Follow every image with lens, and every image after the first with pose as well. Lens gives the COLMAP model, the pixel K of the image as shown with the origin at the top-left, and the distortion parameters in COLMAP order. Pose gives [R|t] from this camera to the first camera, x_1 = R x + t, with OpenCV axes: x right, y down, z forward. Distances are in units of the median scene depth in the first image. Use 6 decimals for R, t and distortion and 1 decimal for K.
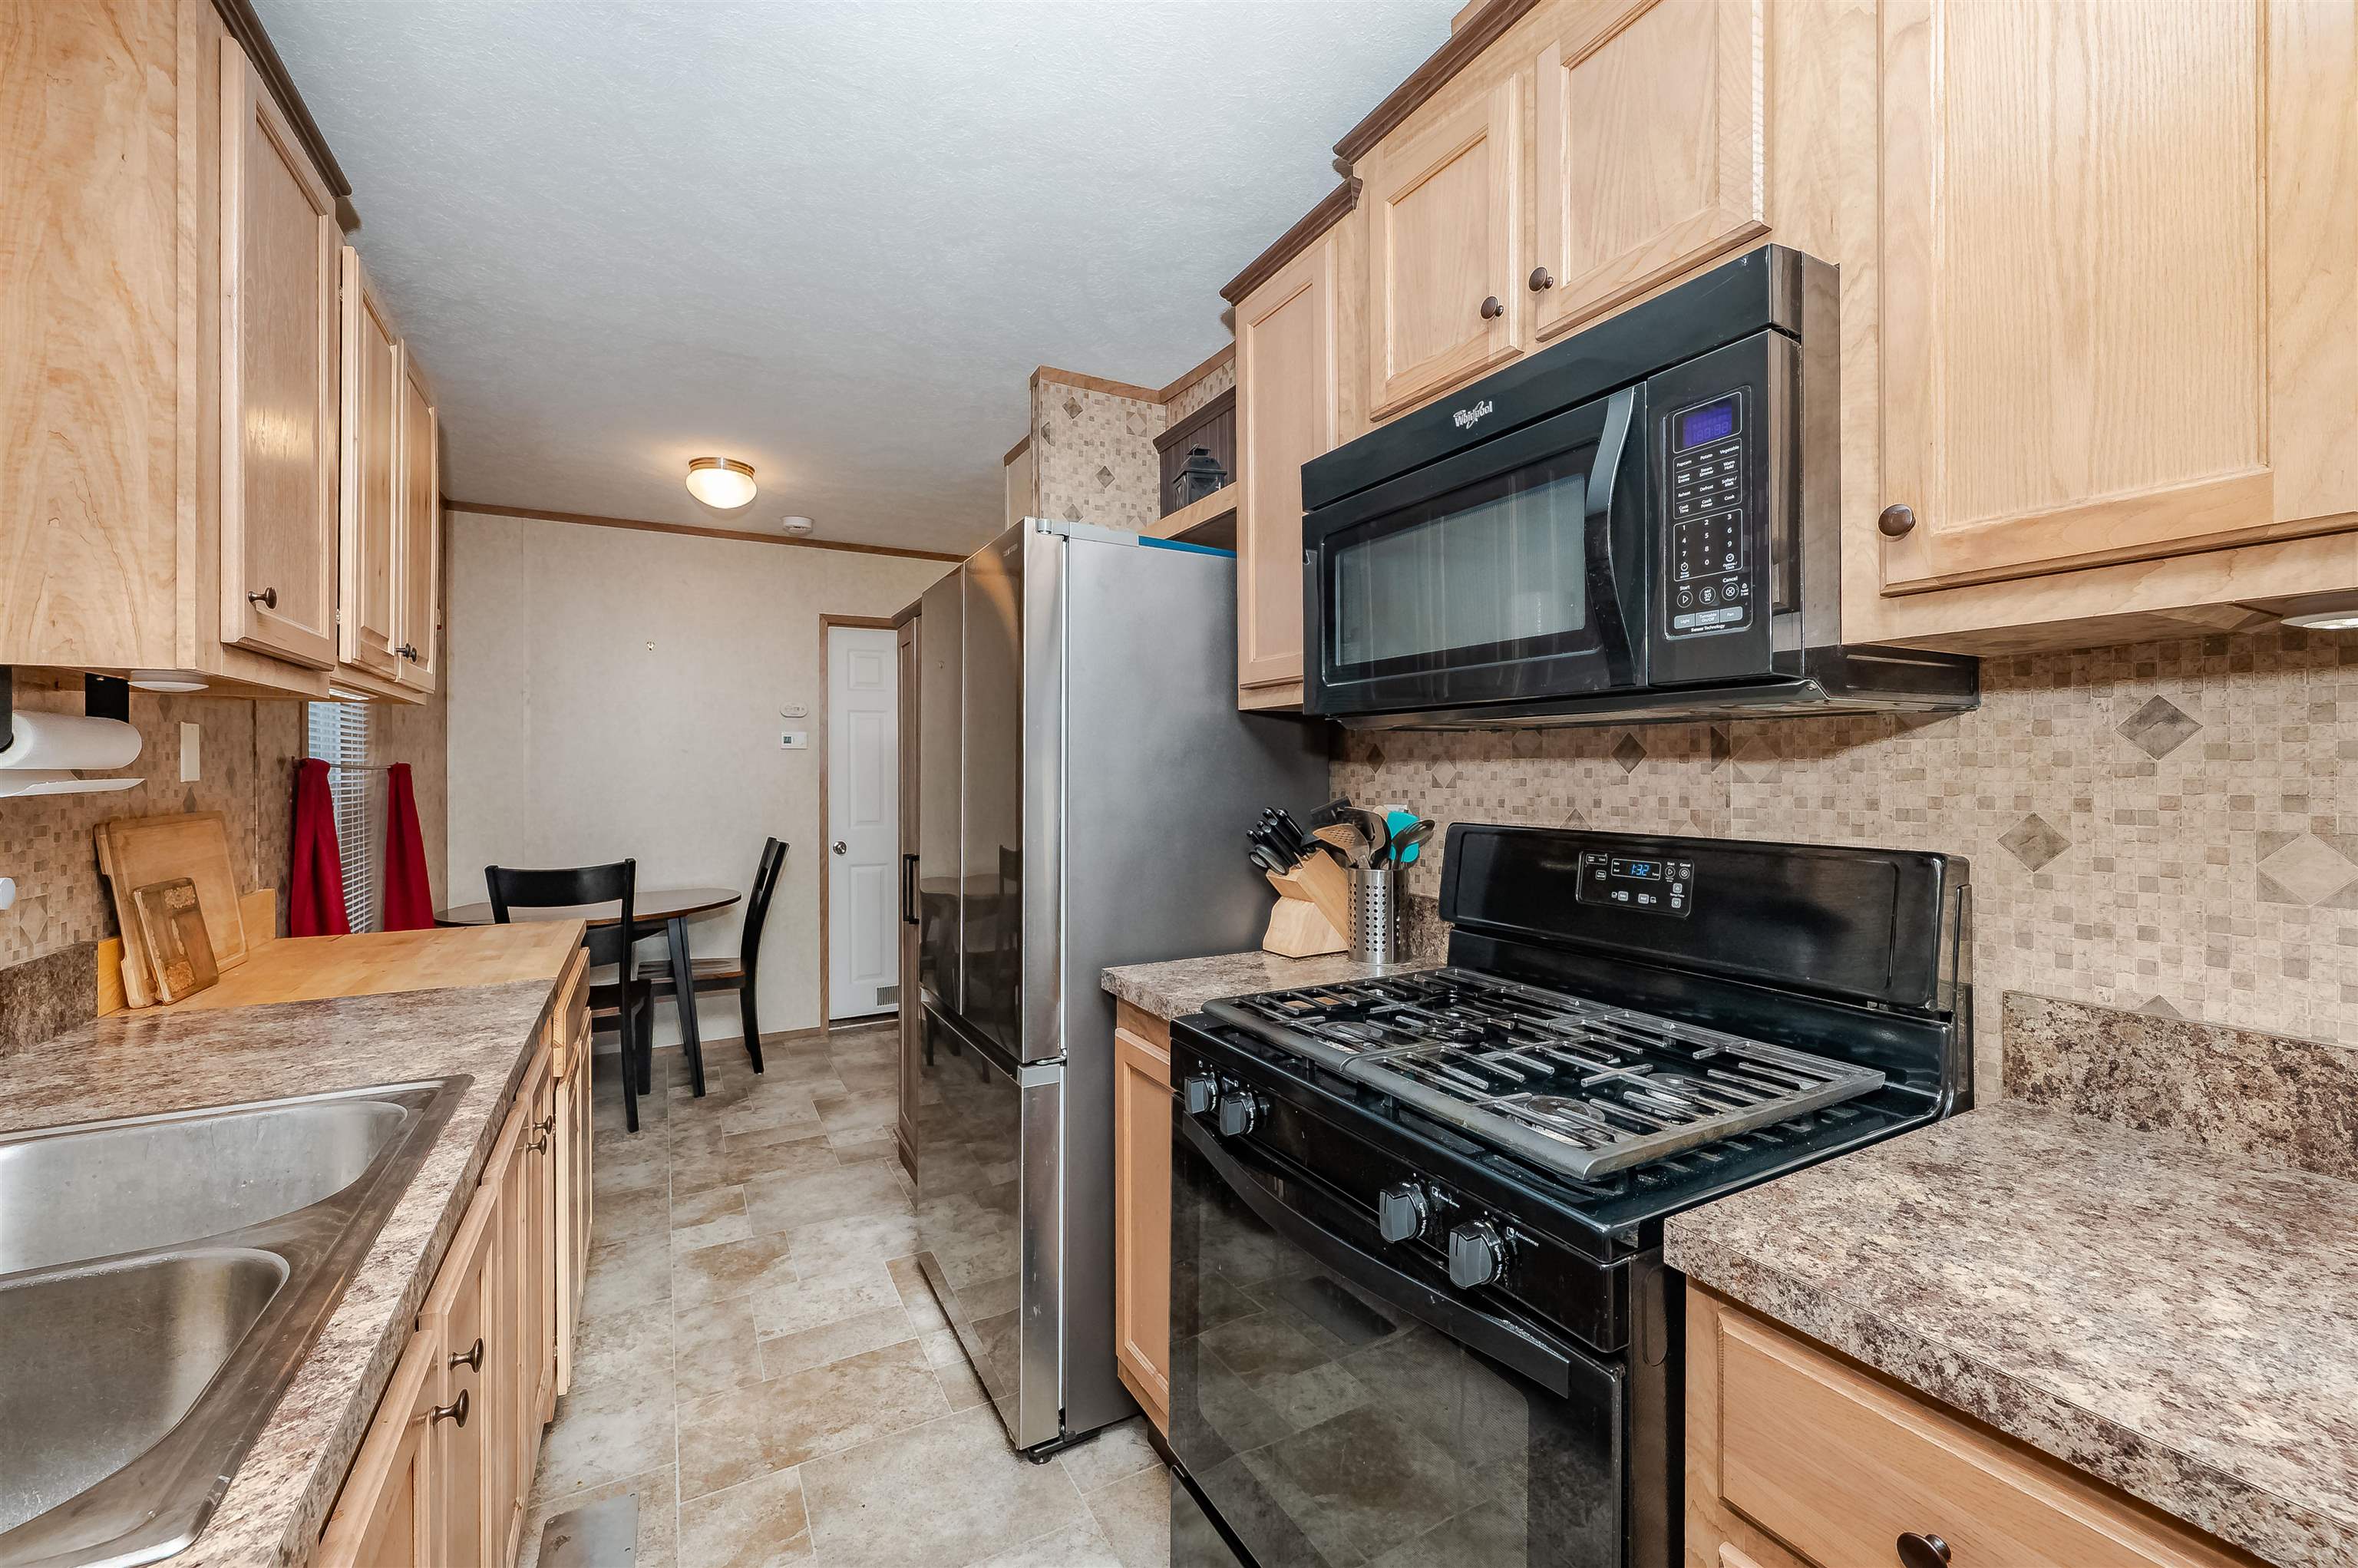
lens RADIAL K [[935.5, 0, 1180.6], [0, 935.5, 772.5], [0, 0, 1]] dist [-0.001136, -0.000064]
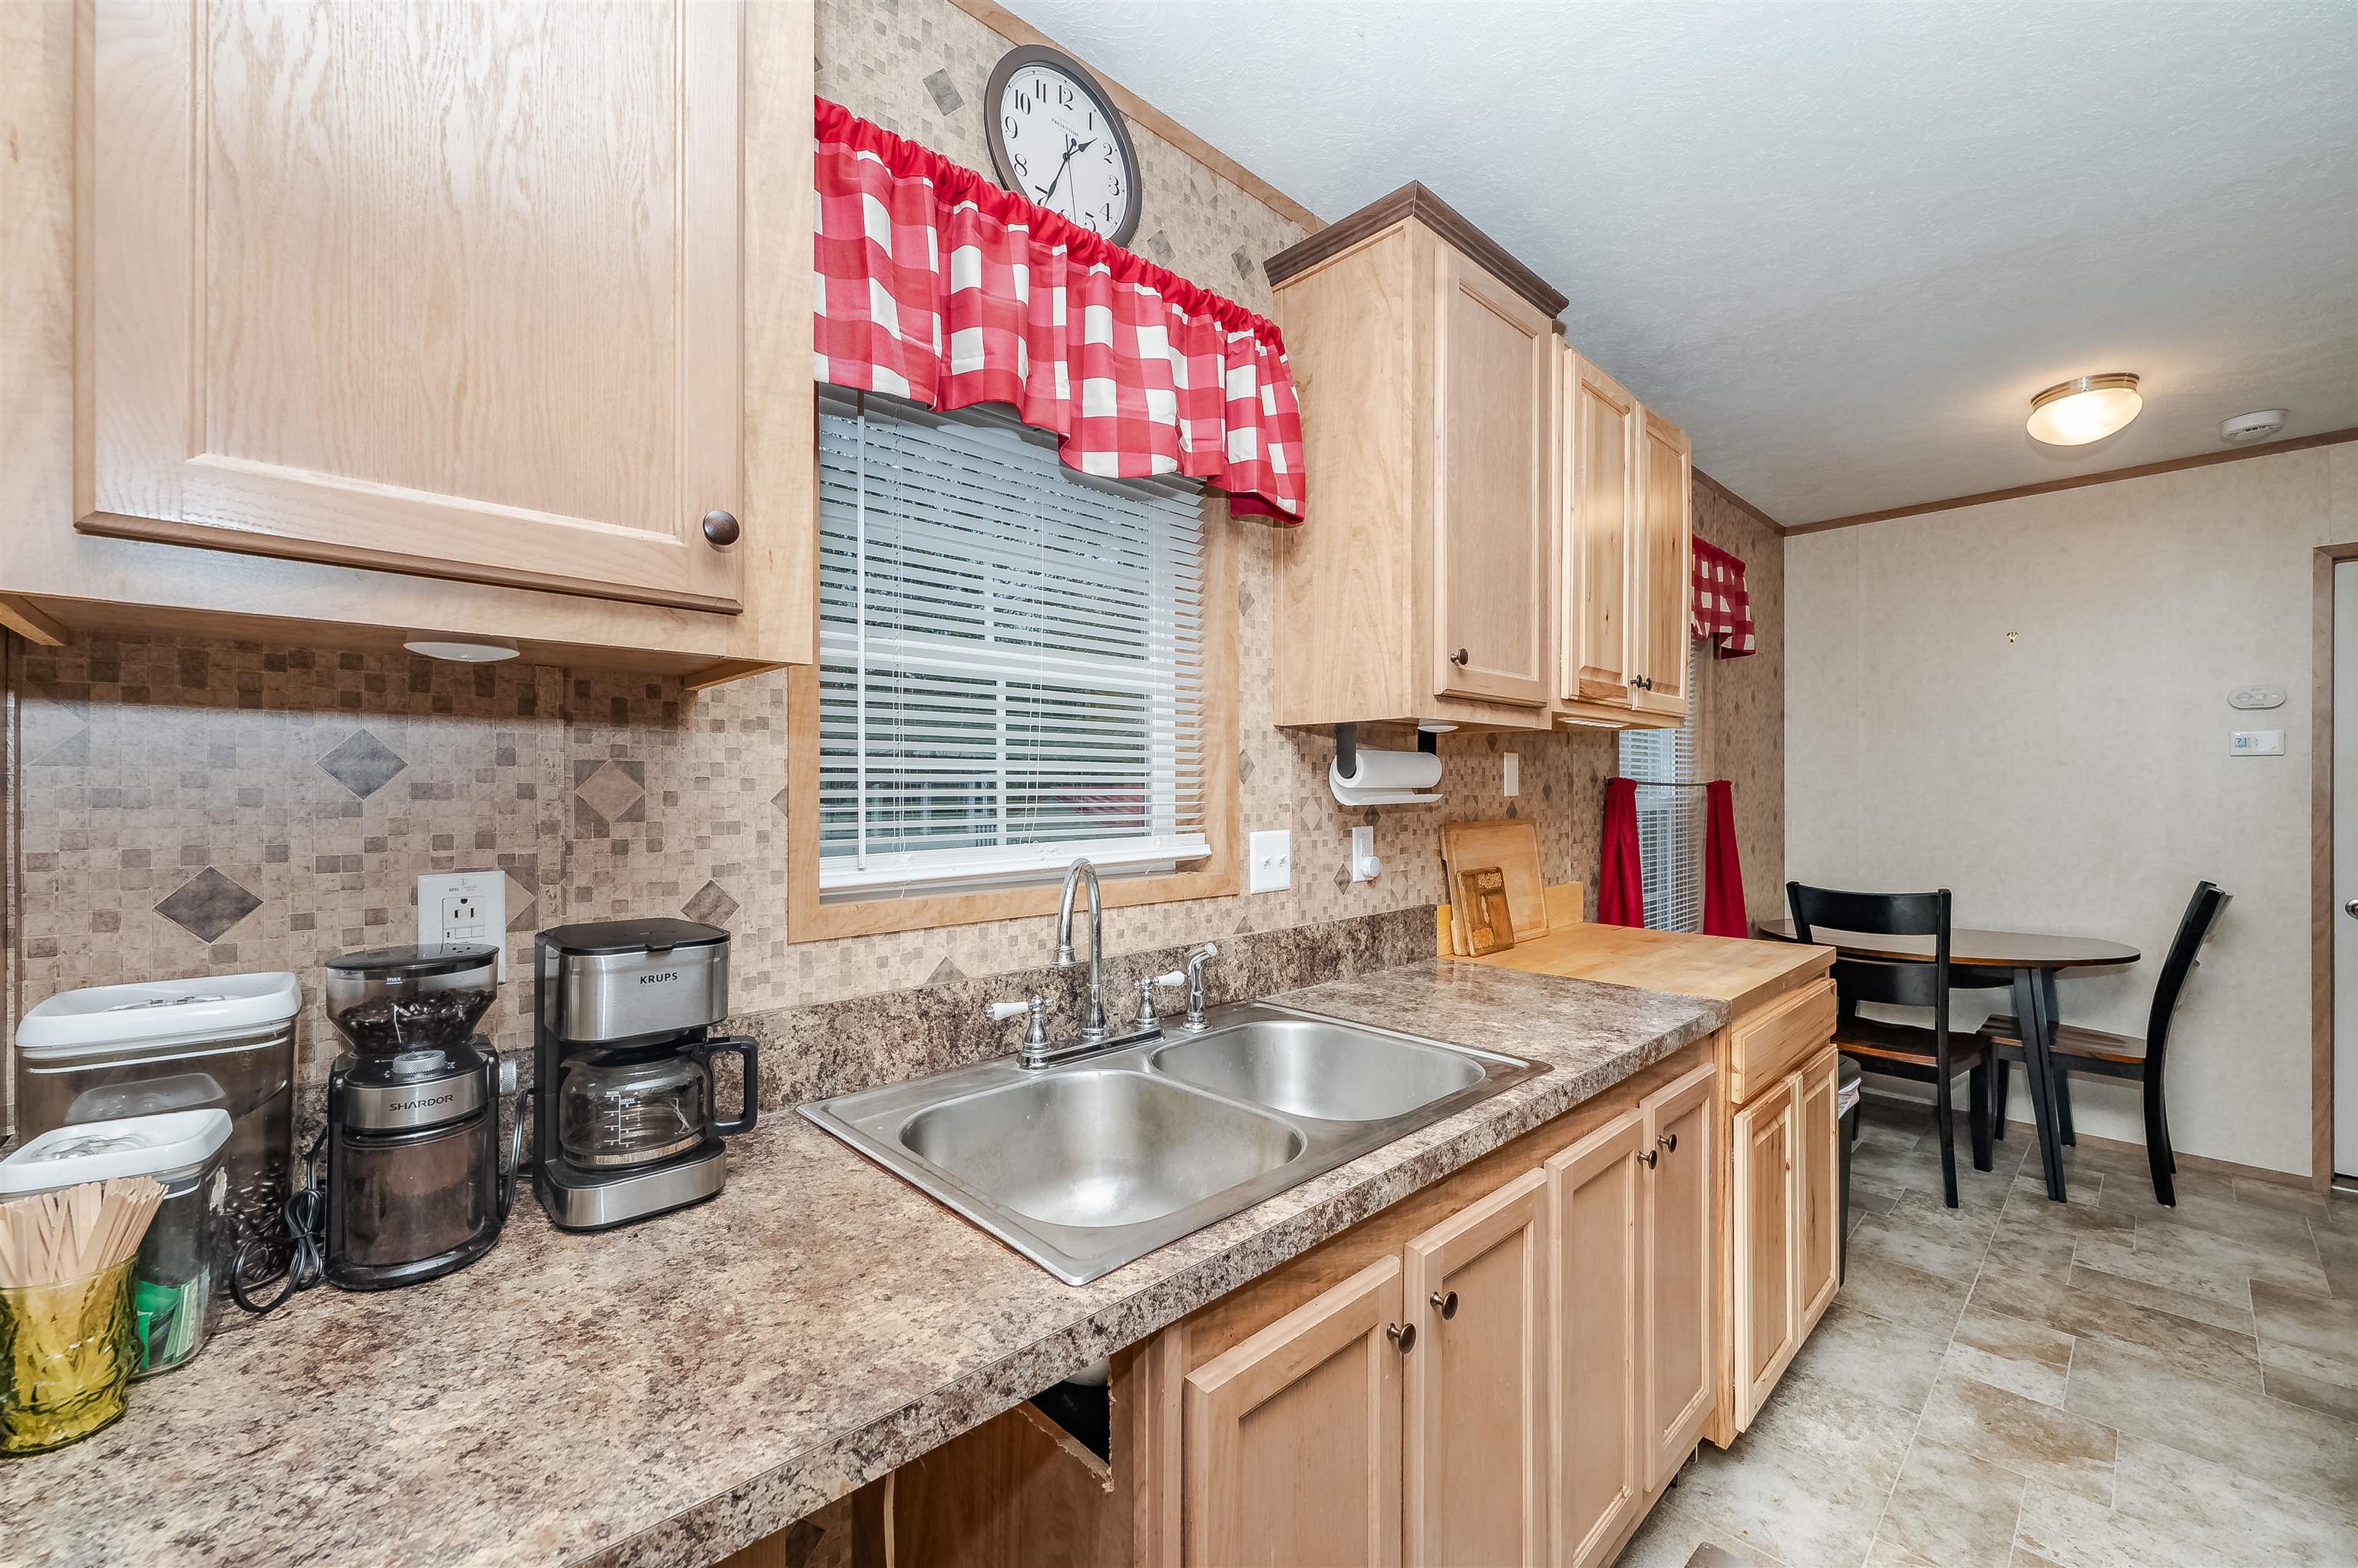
lens RADIAL K [[939.8, 0, 1182.6], [0, 939.8, 792.6], [0, 0, 1]] dist [-0.002044, -0.000069]
pose [[0.255988, 0.007750, -0.966649, 0.101653], [-0.001872, 0.999970, 0.007521, -0.003616], [0.966678, -0.000116, 0.255995, 0.150278]]
